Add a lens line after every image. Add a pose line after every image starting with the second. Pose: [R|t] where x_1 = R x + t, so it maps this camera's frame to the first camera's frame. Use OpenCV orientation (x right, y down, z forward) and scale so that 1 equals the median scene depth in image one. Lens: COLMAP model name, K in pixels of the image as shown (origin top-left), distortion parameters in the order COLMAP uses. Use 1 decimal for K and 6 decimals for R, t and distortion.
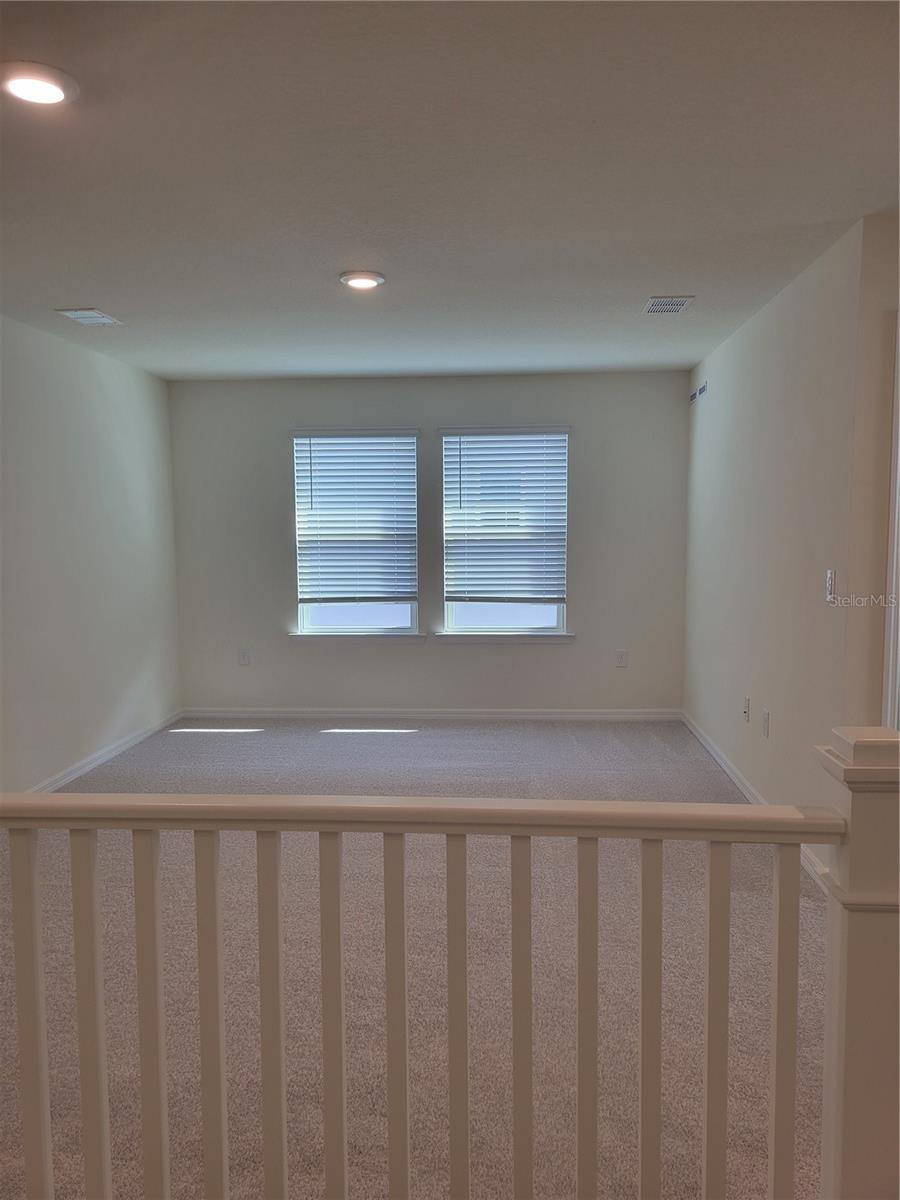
lens RADIAL K [[905.7, 0, 451.4], [0, 905.7, 590.3], [0, 0, 1]] dist [0.000528, 0.002507]
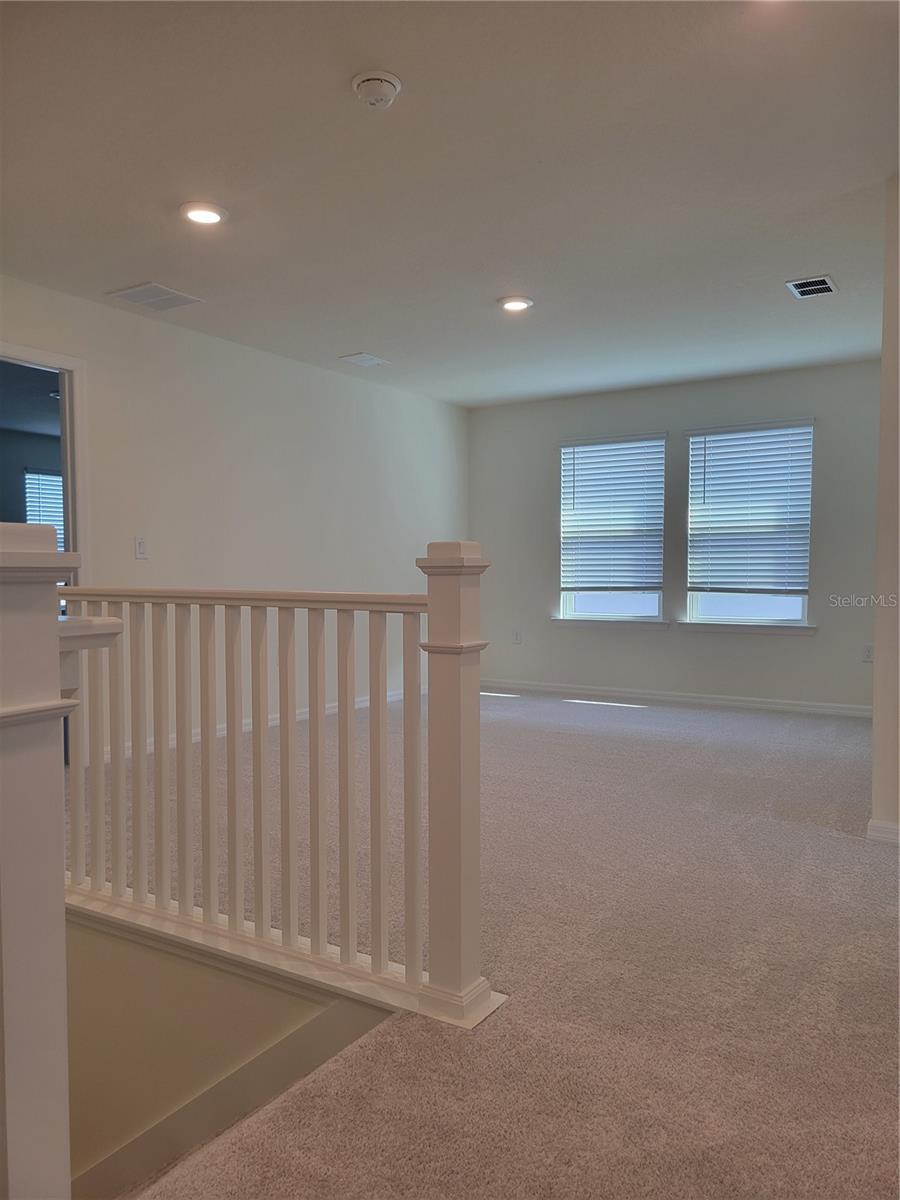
lens RADIAL K [[905.7, 0, 450.8], [0, 905.7, 607.1], [0, 0, 1]] dist [0.000528, 0.002507]
pose [[0.872092, 0.022073, -0.488844, 0.271473], [-0.033954, 0.999304, -0.015451, 0.056756], [0.488163, 0.030073, 0.872234, -0.067606]]
